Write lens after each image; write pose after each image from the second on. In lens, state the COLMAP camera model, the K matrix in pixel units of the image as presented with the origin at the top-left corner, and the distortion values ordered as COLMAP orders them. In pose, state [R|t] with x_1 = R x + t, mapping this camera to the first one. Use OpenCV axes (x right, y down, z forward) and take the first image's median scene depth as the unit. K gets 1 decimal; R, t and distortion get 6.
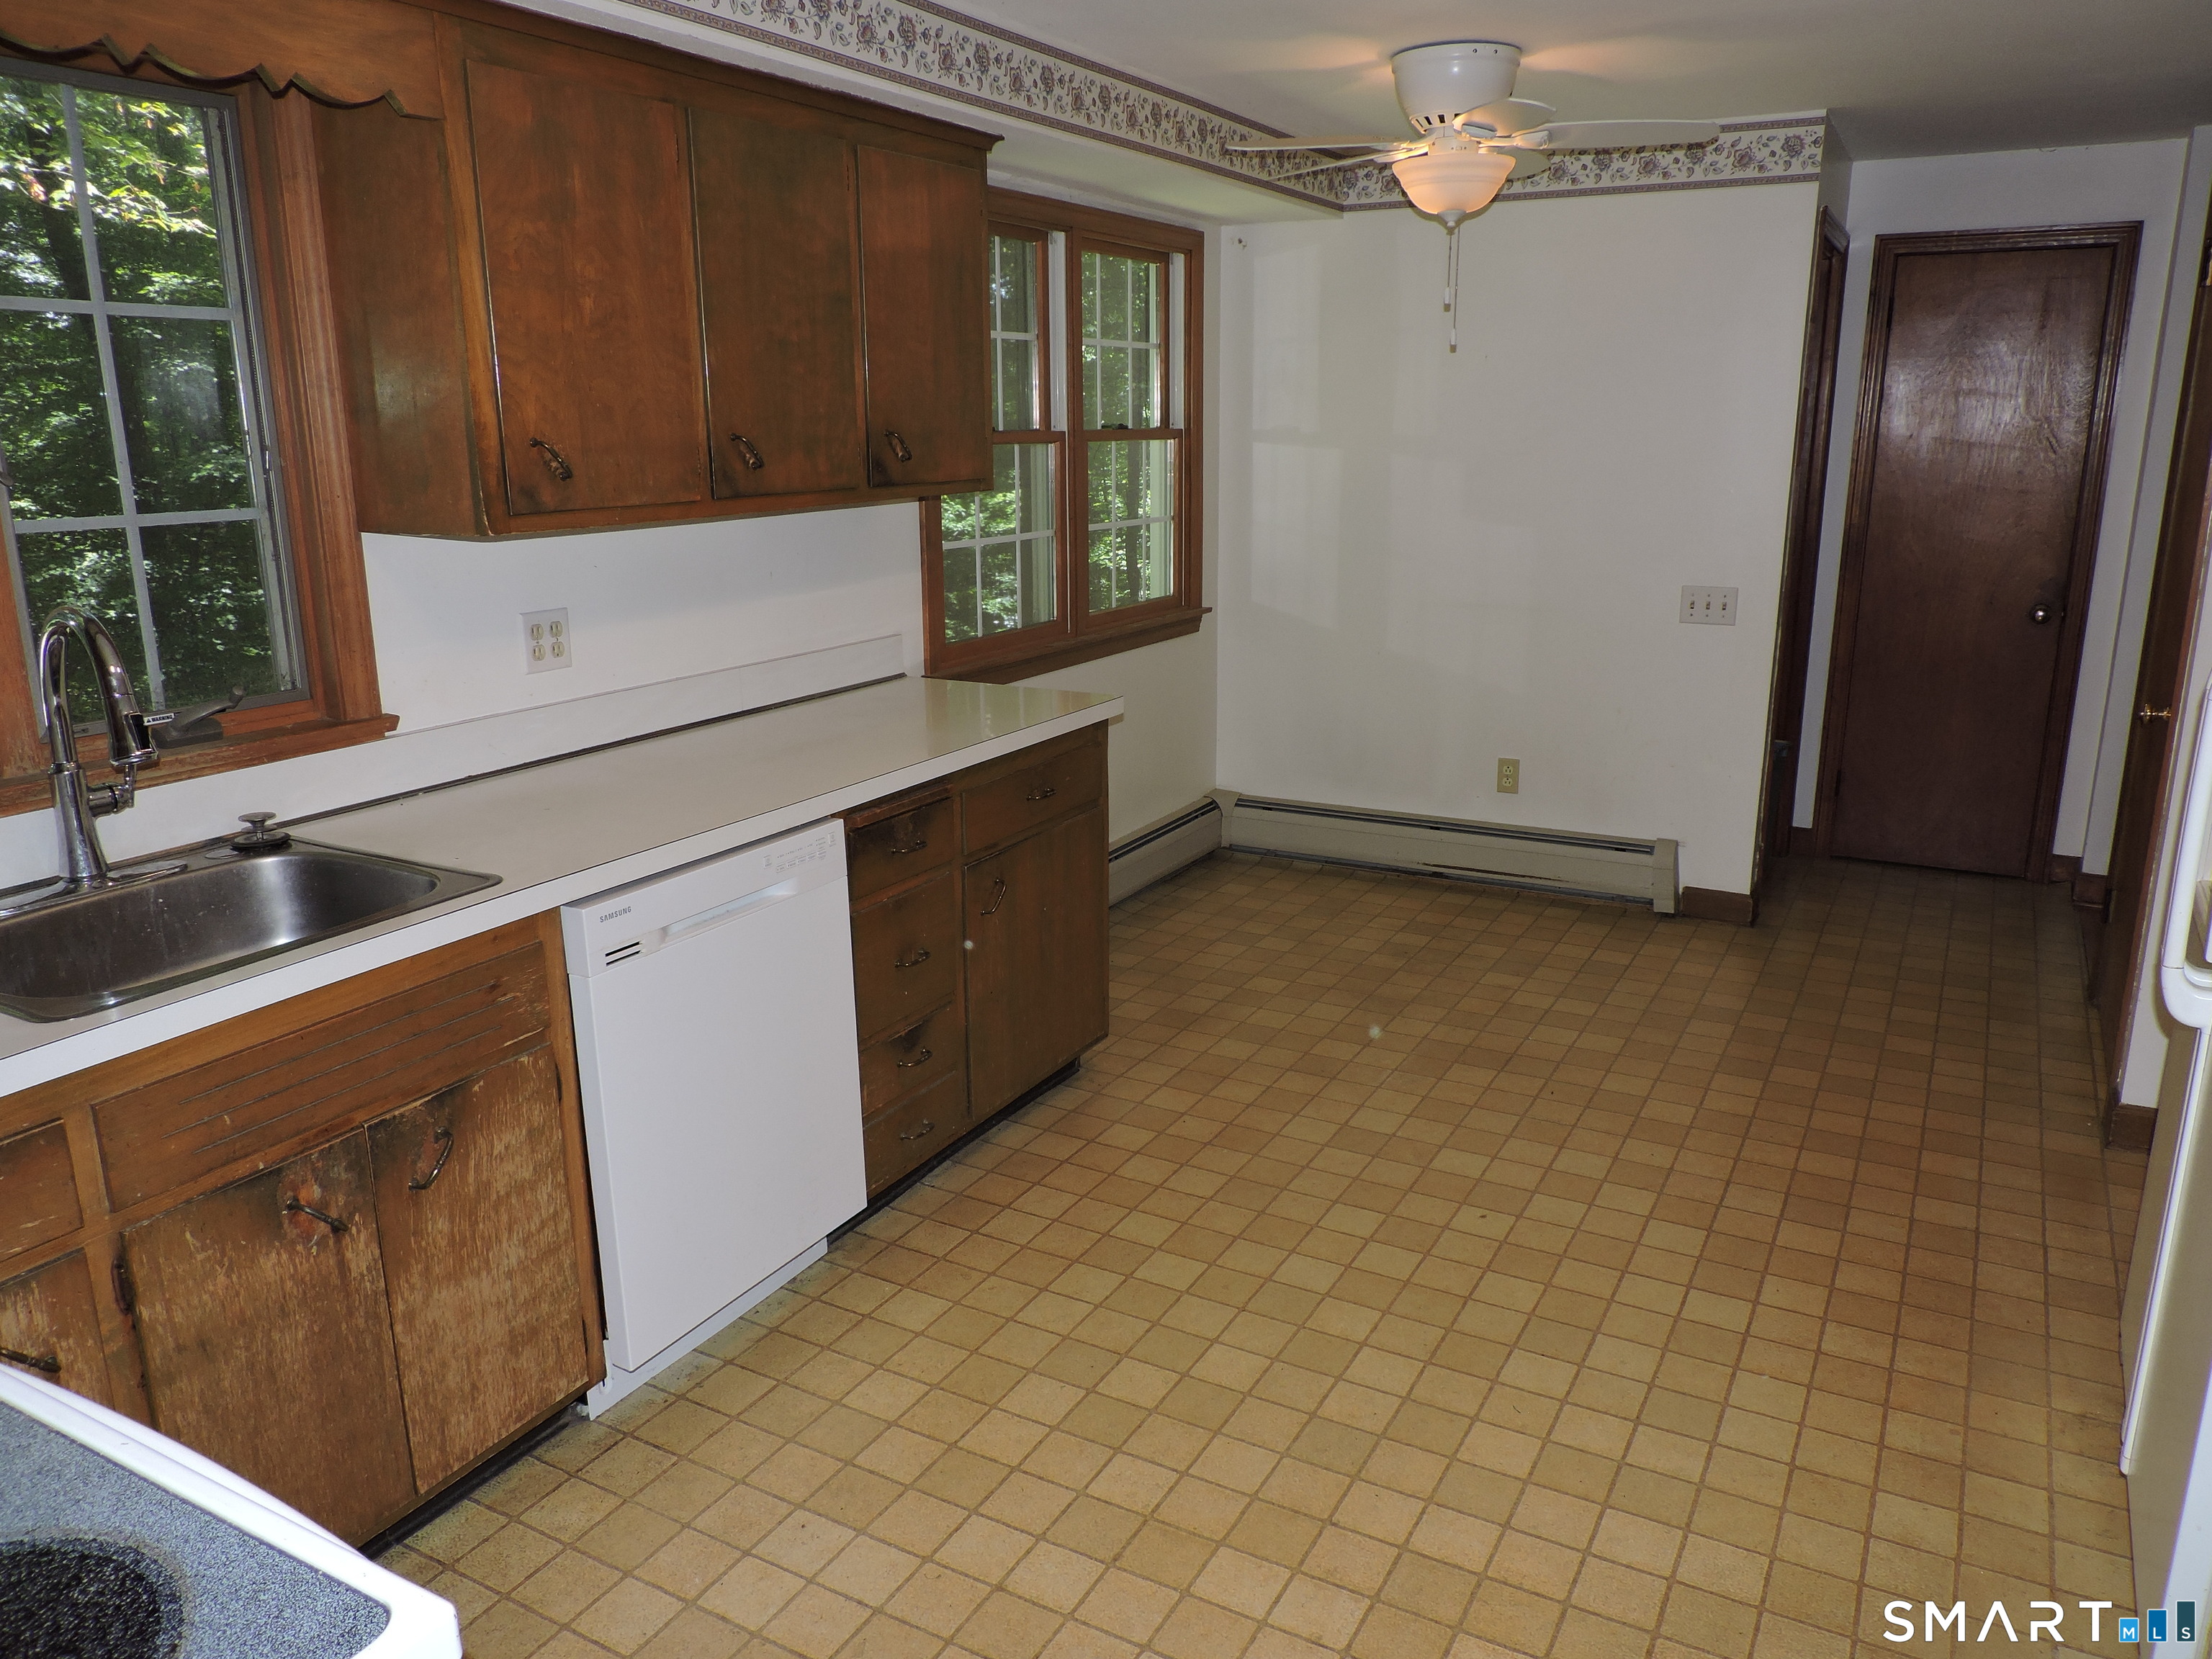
lens RADIAL K [[1584.4, 0, 1110.7], [0, 1584.4, 835.9], [0, 0, 1]] dist [-0.015961, 0.000239]
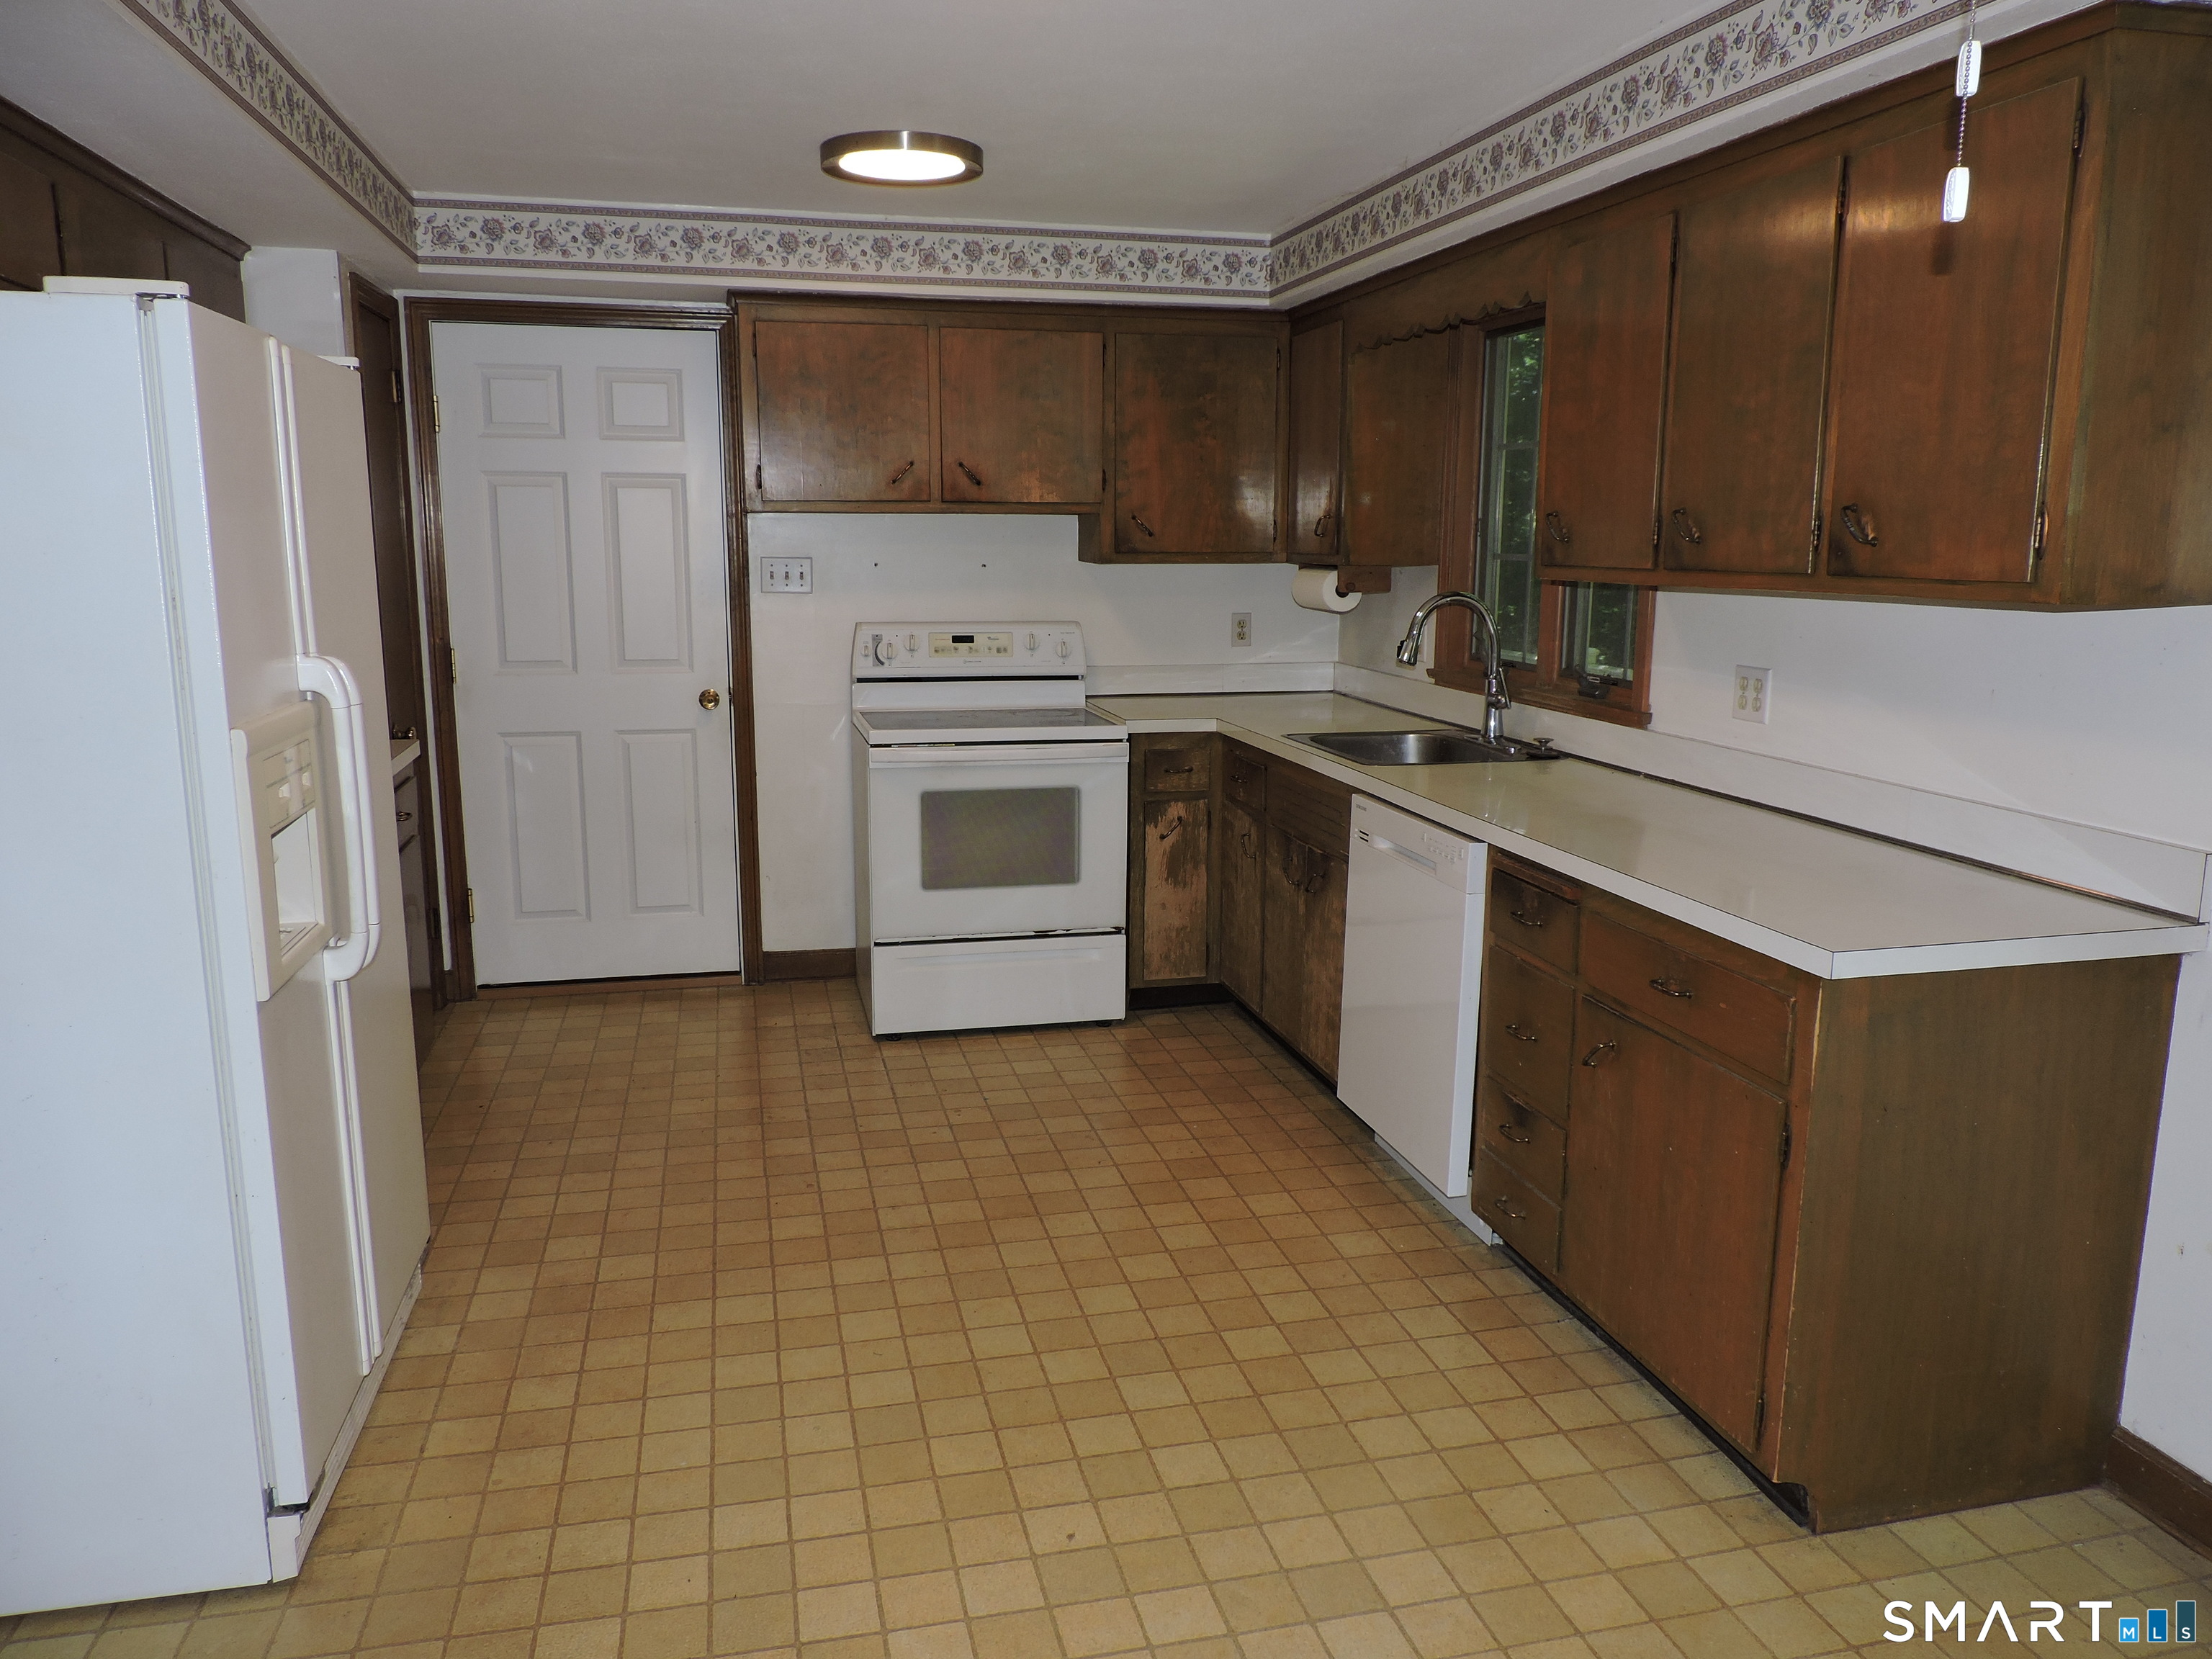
lens RADIAL K [[1582.2, 0, 1111.8], [0, 1582.2, 825.3], [0, 0, 1]] dist [-0.017279, 0.003137]
pose [[-0.735312, 0.126570, -0.665805, 0.734250], [-0.172967, 0.914826, 0.364934, -0.372013], [0.655285, 0.383503, -0.650790, 1.488149]]
